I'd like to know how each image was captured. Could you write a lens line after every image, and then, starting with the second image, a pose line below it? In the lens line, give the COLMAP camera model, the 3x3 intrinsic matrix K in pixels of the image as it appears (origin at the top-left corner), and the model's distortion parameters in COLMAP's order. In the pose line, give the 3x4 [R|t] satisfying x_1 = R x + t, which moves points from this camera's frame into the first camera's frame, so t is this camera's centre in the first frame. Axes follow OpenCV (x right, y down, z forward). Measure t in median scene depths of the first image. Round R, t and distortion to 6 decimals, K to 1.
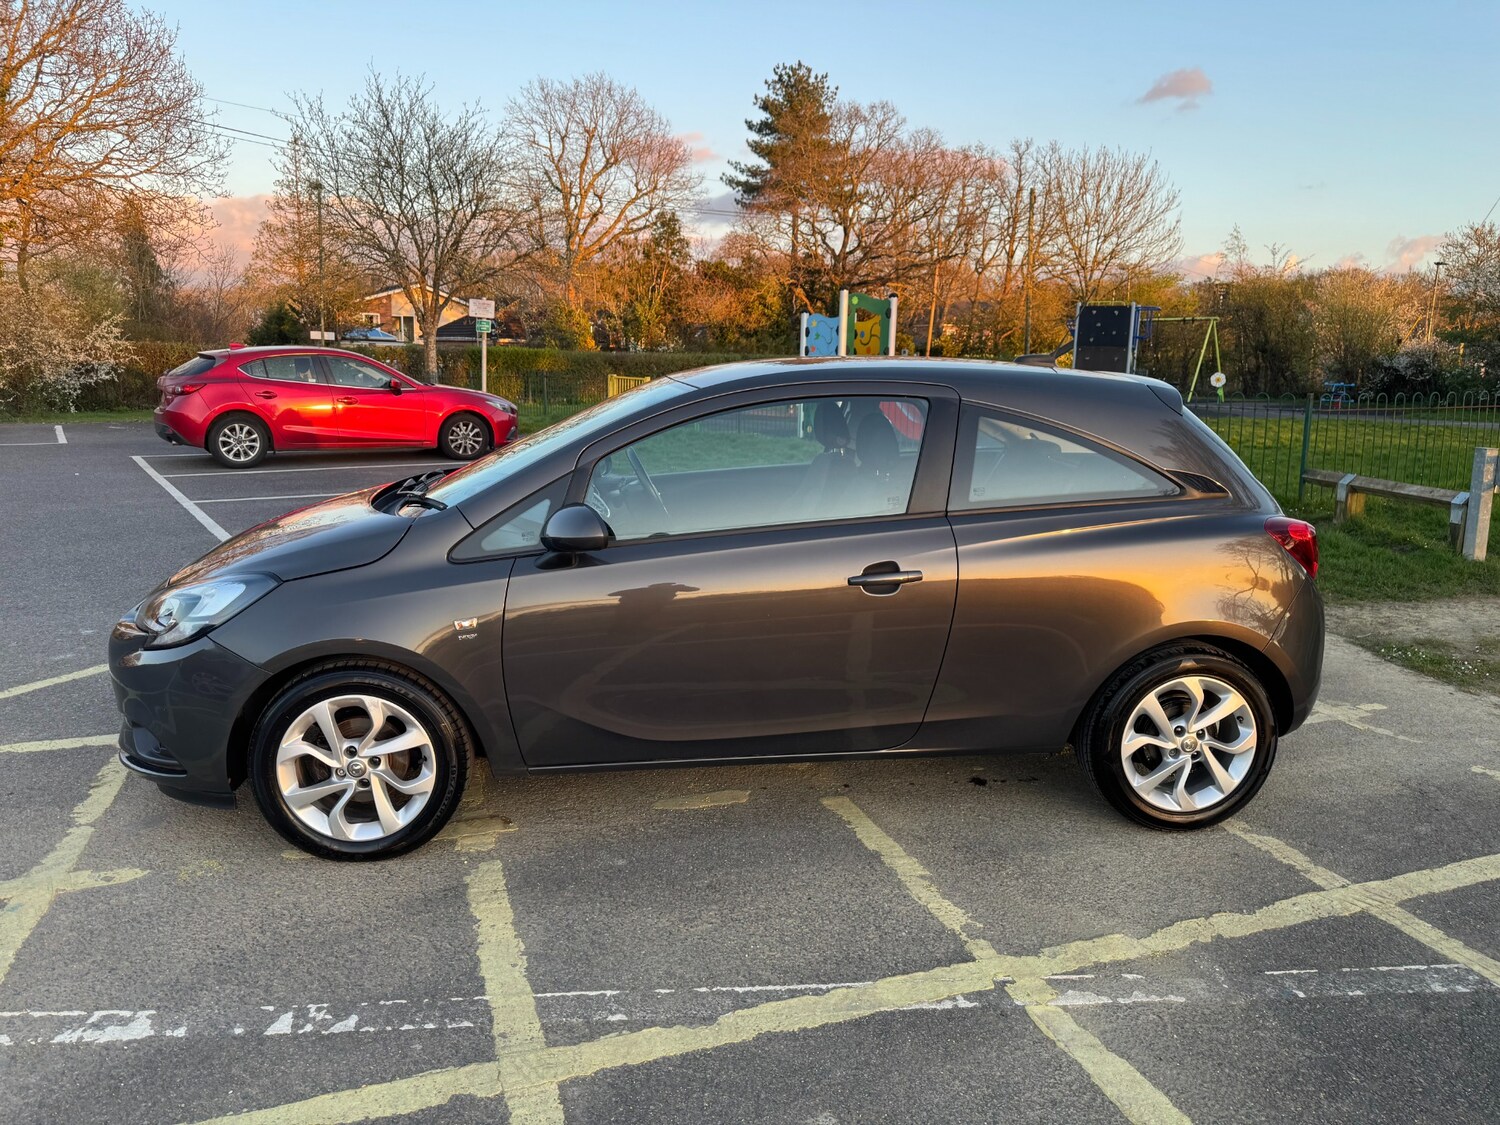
lens RADIAL K [[1057.8, 0, 744.6], [0, 1057.8, 556.6], [0, 0, 1]] dist [0.035396, -0.039354]
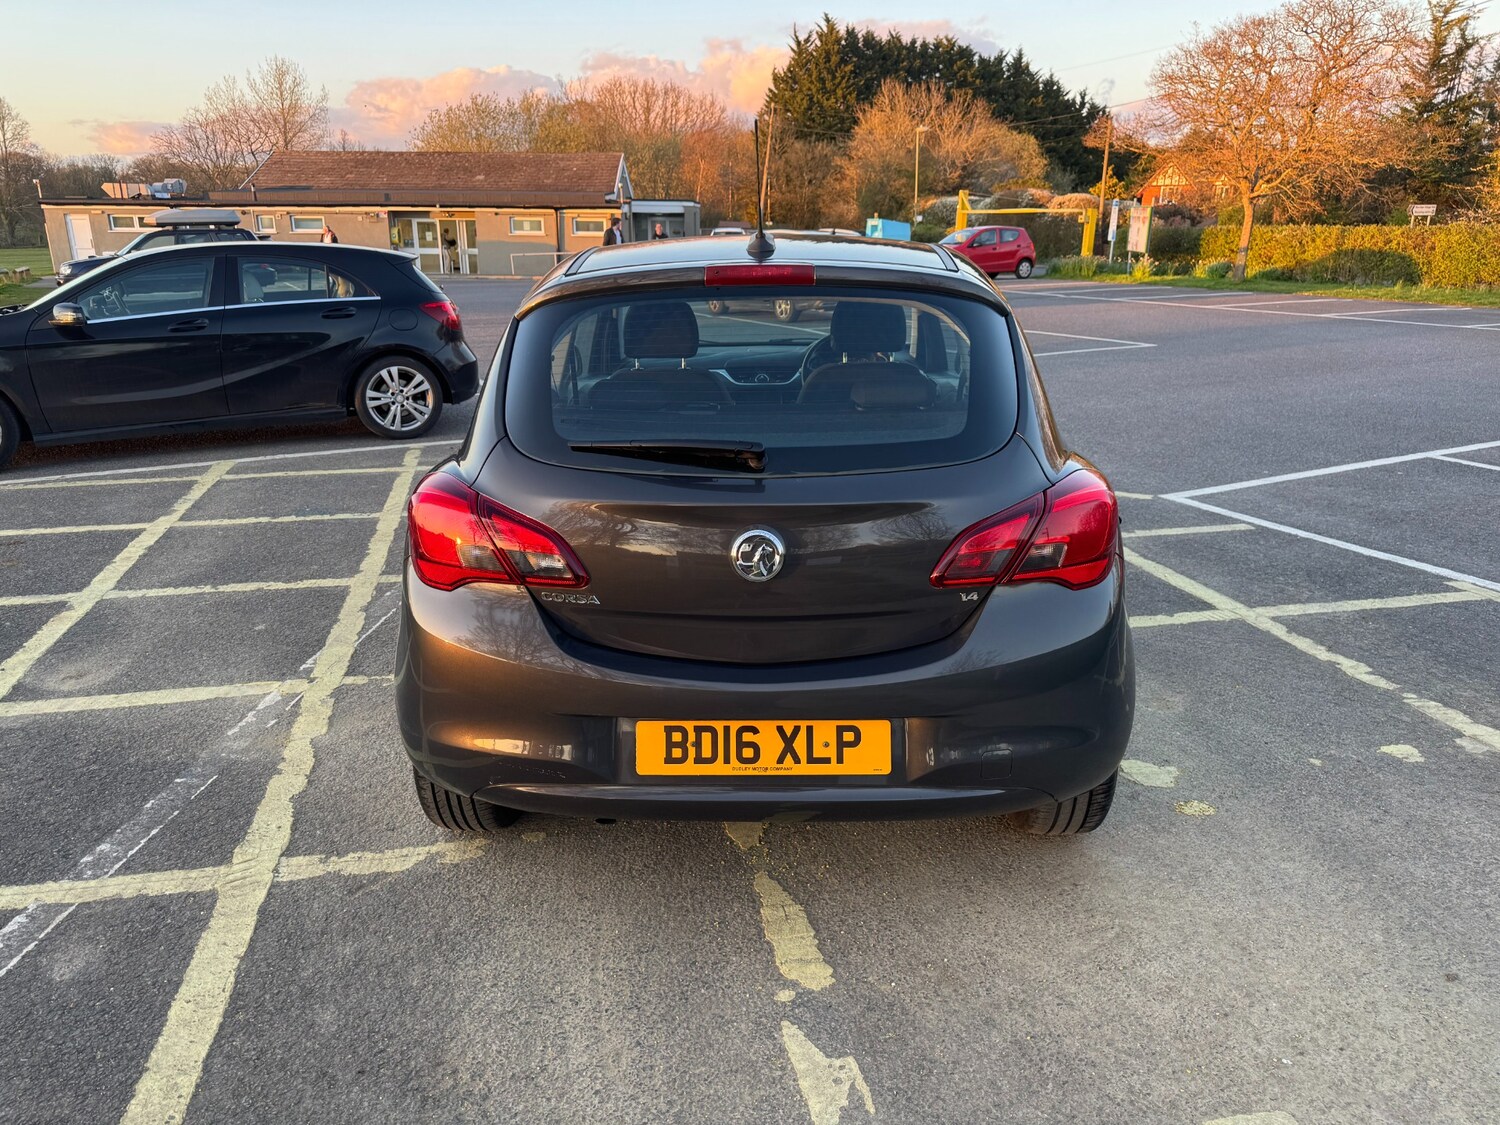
lens RADIAL K [[1057.8, 0, 741.0], [0, 1057.8, 560.1], [0, 0, 1]] dist [0.035396, -0.039354]
pose [[-0.131195, 0.280813, -0.950753, 0.215289], [-0.183787, 0.935528, 0.301677, -0.042681], [0.974172, 0.214315, -0.071127, 0.235078]]
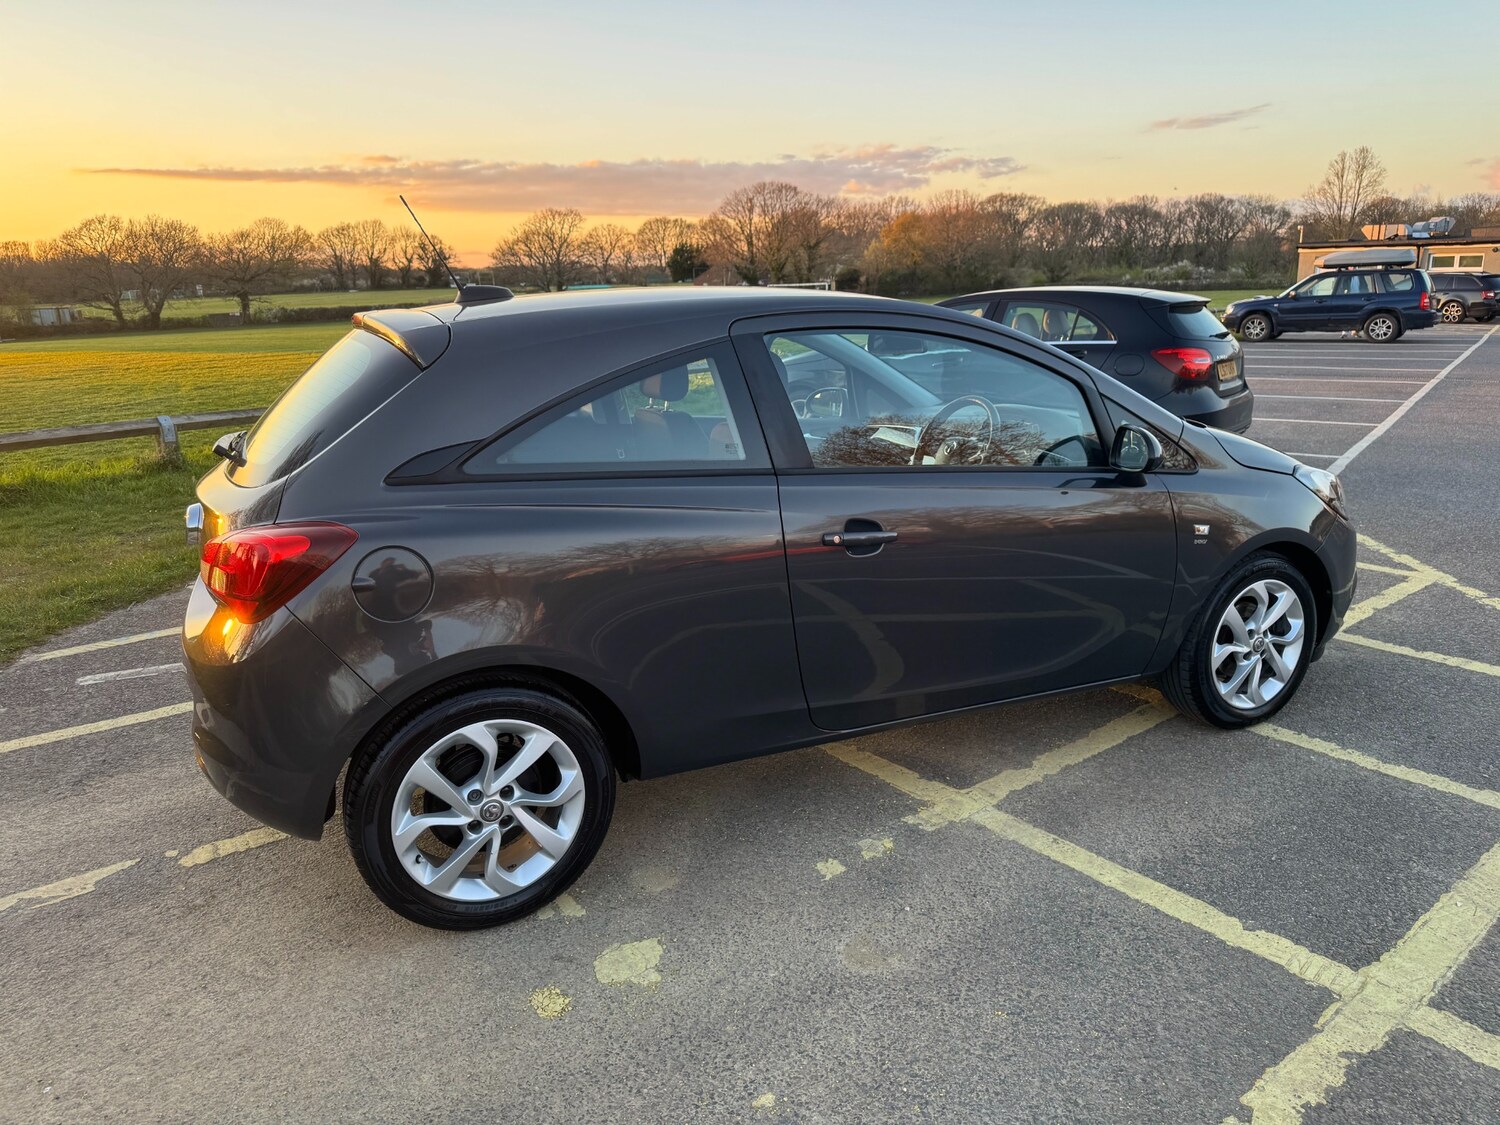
lens RADIAL K [[1057.8, 0, 763.1], [0, 1057.8, 570.6], [0, 0, 1]] dist [0.035396, -0.039354]
pose [[-0.938199, 0.092140, -0.333607, 0.078683], [-0.060459, 0.905458, 0.420107, -0.073676], [0.340776, 0.414313, -0.843929, 0.392567]]
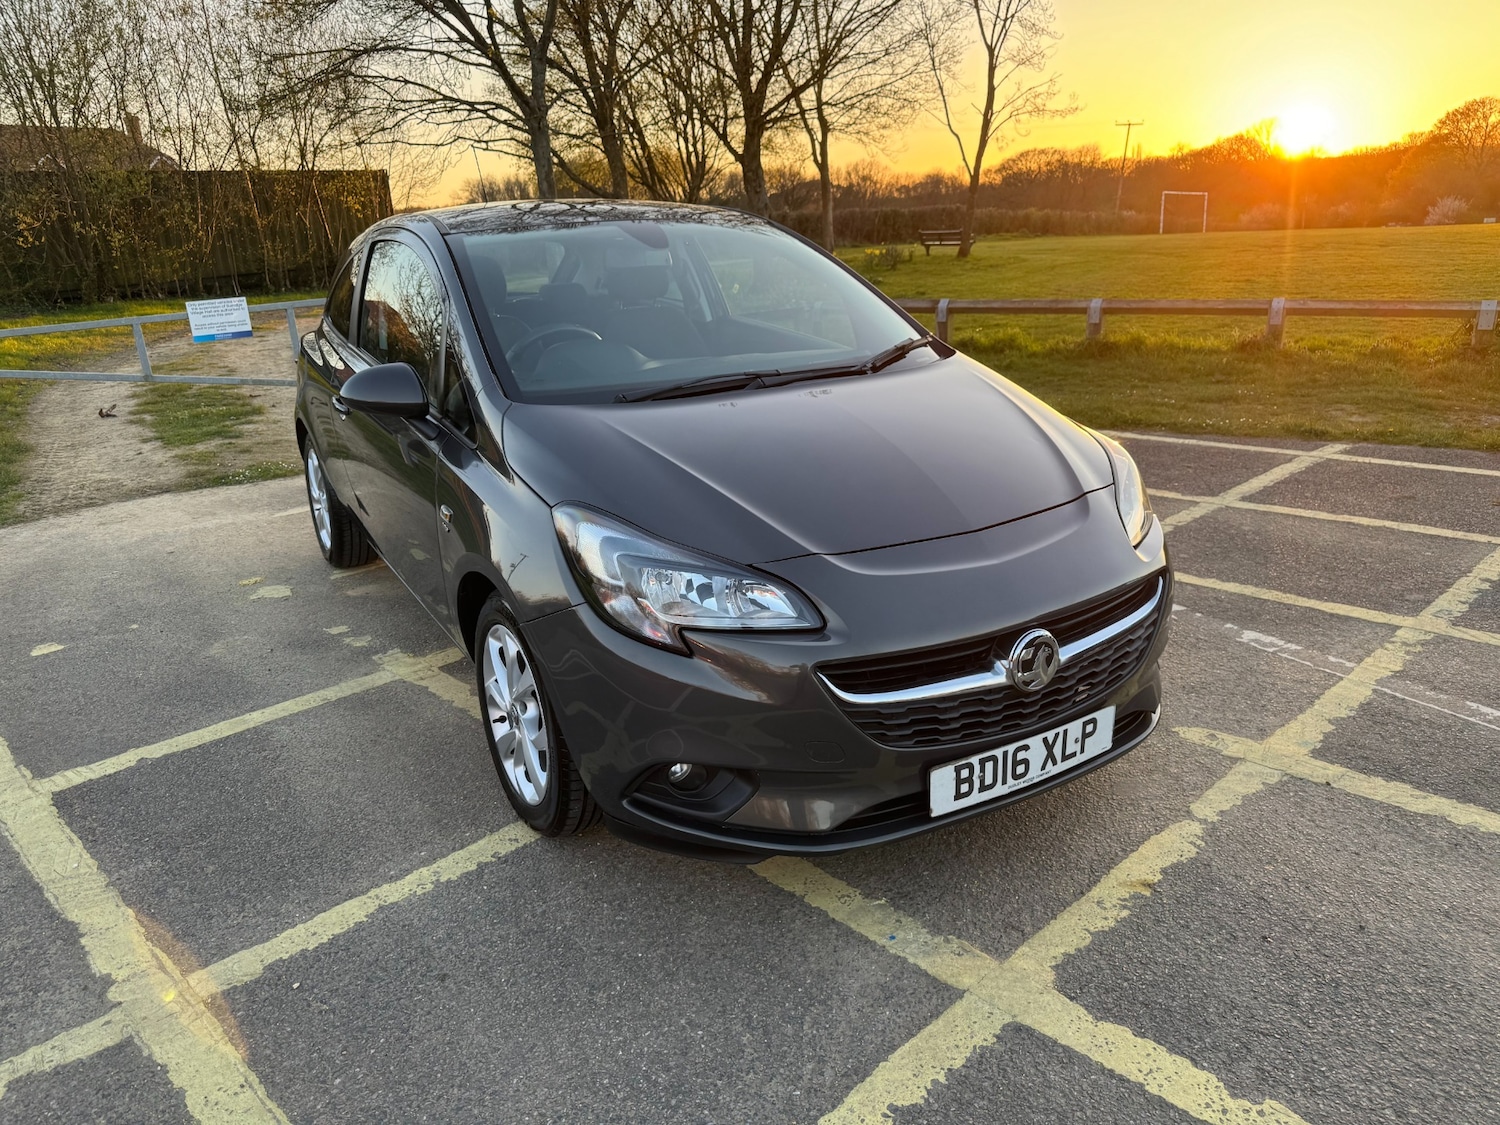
lens RADIAL K [[1057.8, 0, 740.4], [0, 1057.8, 577.6], [0, 0, 1]] dist [0.035396, -0.039354]
pose [[-0.416060, -0.290311, 0.861751, -0.203092], [0.209621, 0.891526, 0.401548, -0.051074], [-0.884847, 0.347709, -0.310072, 0.273344]]
